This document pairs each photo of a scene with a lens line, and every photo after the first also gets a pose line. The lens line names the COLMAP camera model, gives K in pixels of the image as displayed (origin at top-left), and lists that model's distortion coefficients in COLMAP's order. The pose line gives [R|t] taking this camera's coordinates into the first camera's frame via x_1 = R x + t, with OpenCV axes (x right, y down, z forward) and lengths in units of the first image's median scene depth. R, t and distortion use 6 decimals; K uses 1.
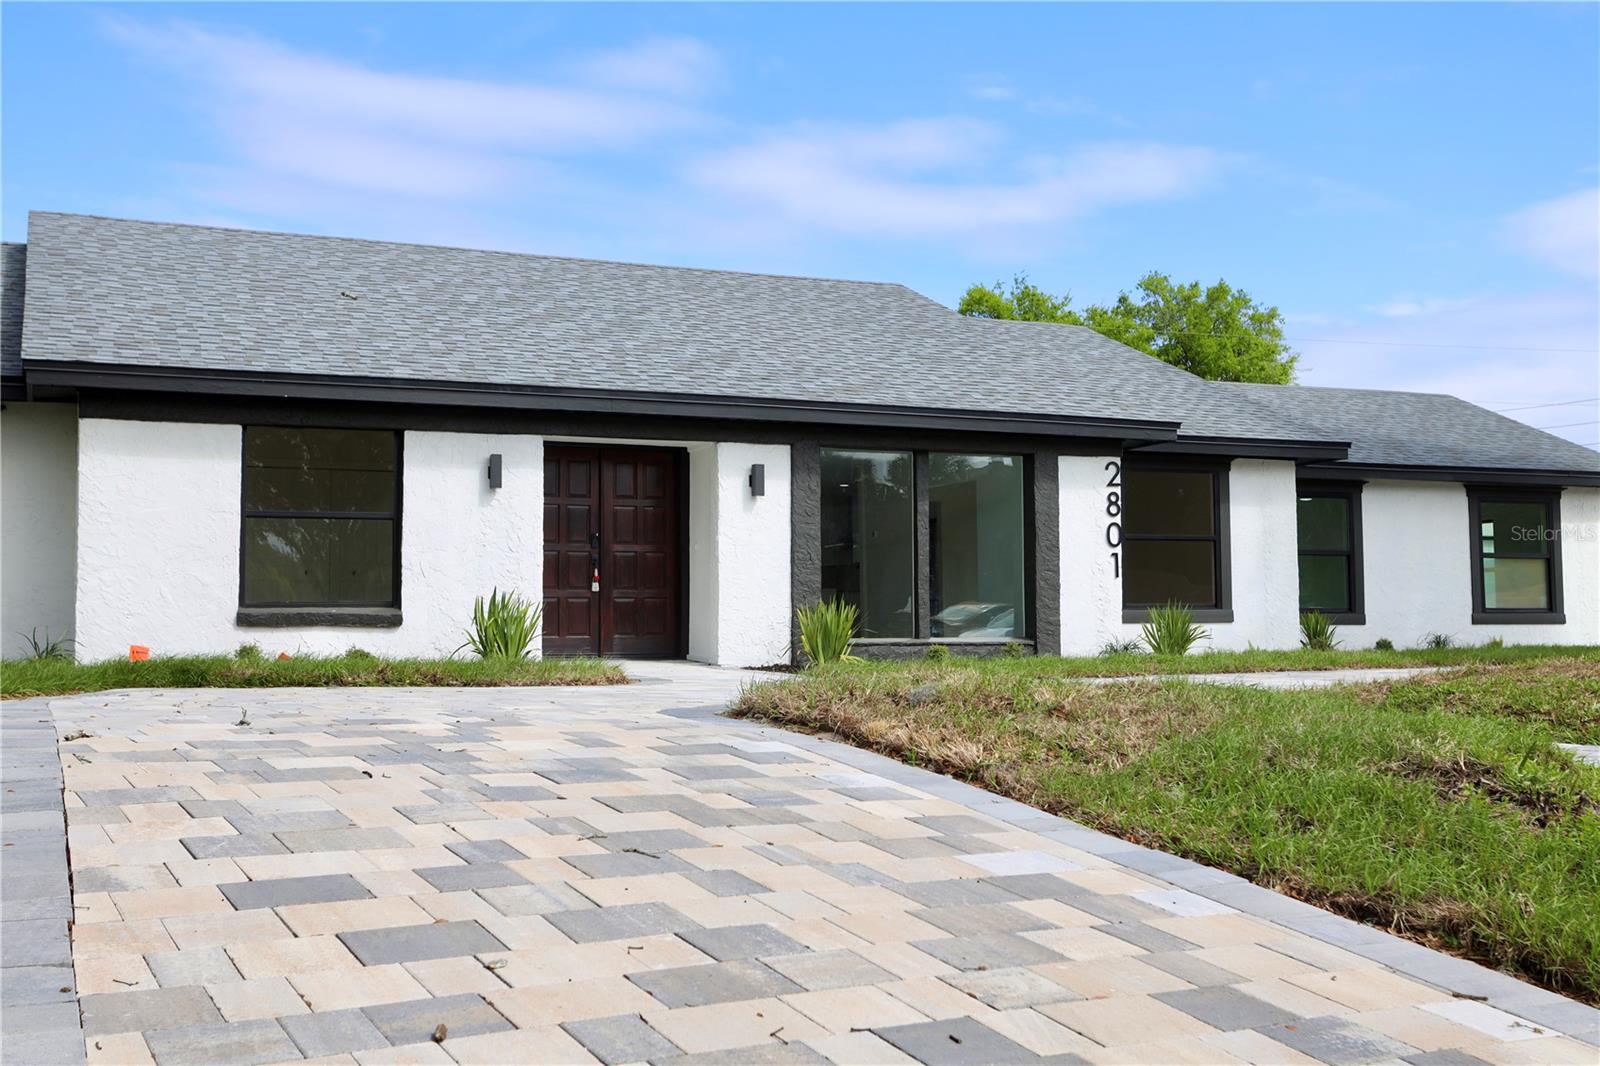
lens RADIAL K [[1829.2, 0, 797.0], [0, 1829.2, 543.1], [0, 0, 1]] dist [0.018333, 0.039915]
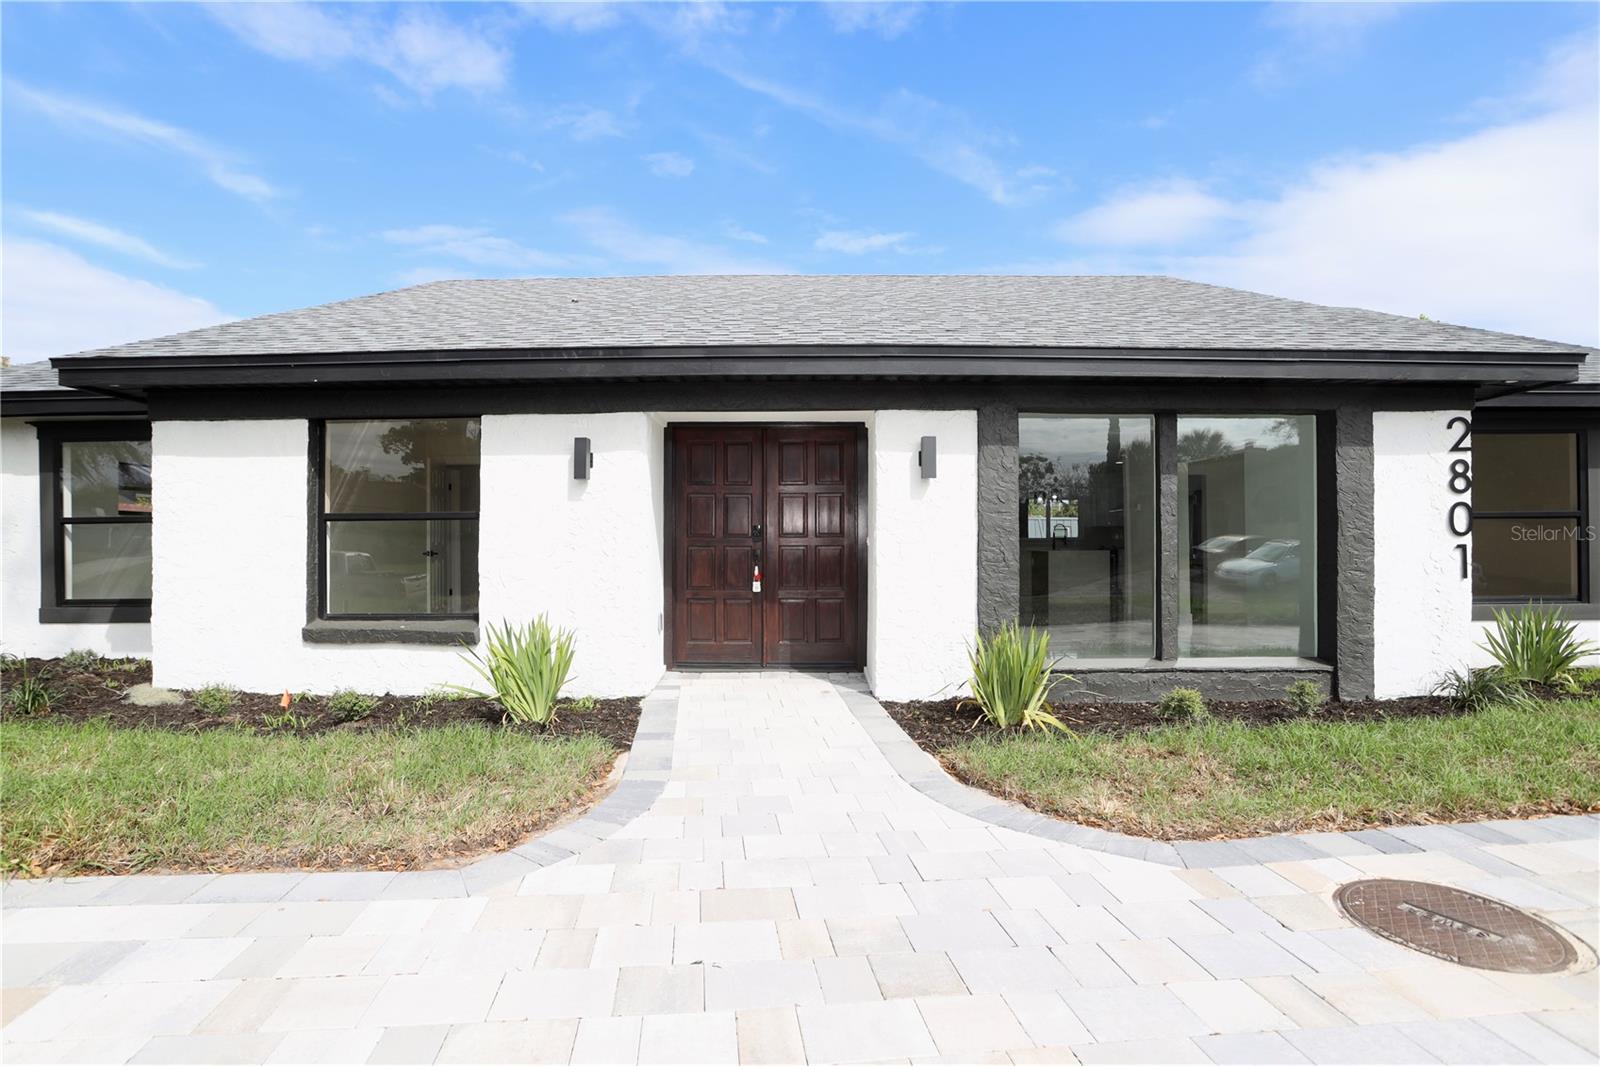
lens RADIAL K [[783.9, 0, 786.1], [0, 783.9, 534.2], [0, 0, 1]] dist [-0.074585, 0.036986]
pose [[0.910513, 0.002536, -0.413473, 0.055163], [0.018293, 0.998755, 0.046409, -0.017363], [0.413076, -0.049819, 0.909333, 0.626371]]
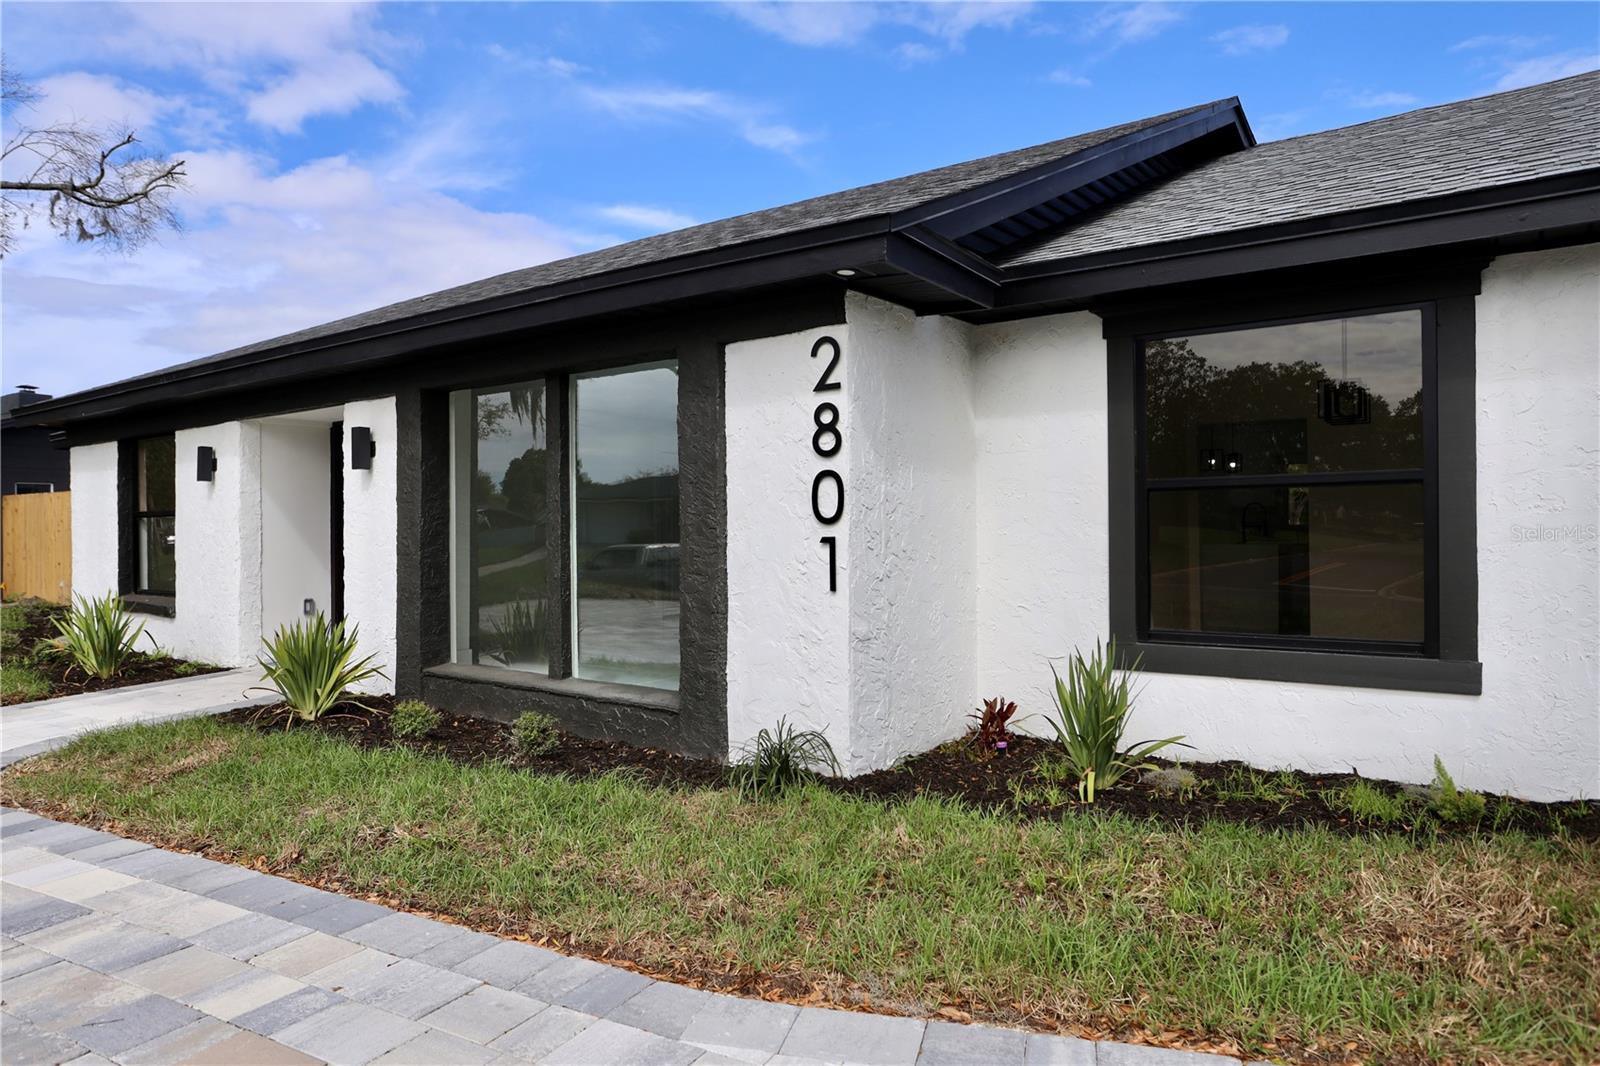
lens RADIAL K [[1046.7, 0, 781.6], [0, 1046.7, 532.2], [0, 0, 1]] dist [-0.026100, 0.000000]
pose [[0.473297, 0.005959, -0.880883, 0.402424], [0.050087, 0.998177, 0.033665, -0.005180], [0.879478, -0.060054, 0.472136, 0.875328]]
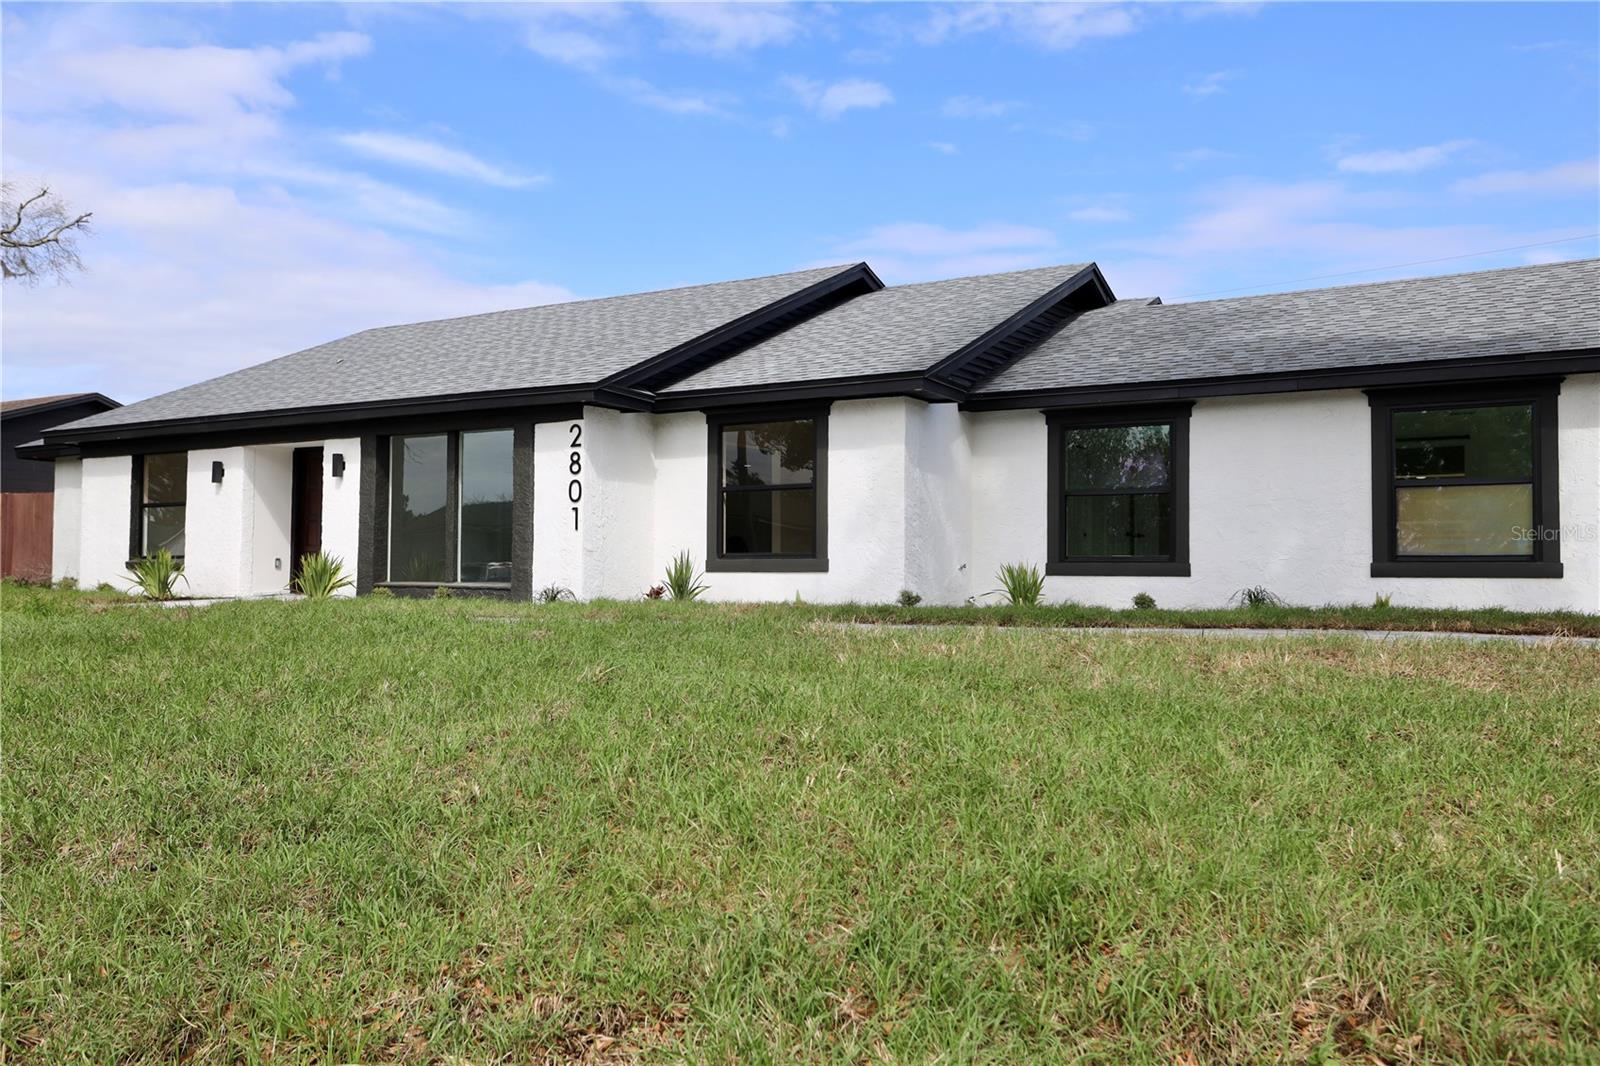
lens RADIAL K [[1345.2, 0, 800.0], [0, 1345.2, 533.0], [0, 0, 1]] dist [-0.002131, 0.111970]
pose [[0.555814, -0.018709, -0.831096, 0.925888], [0.032025, 0.999486, -0.001083, 0.026091], [0.830689, -0.026014, 0.556128, 0.670951]]
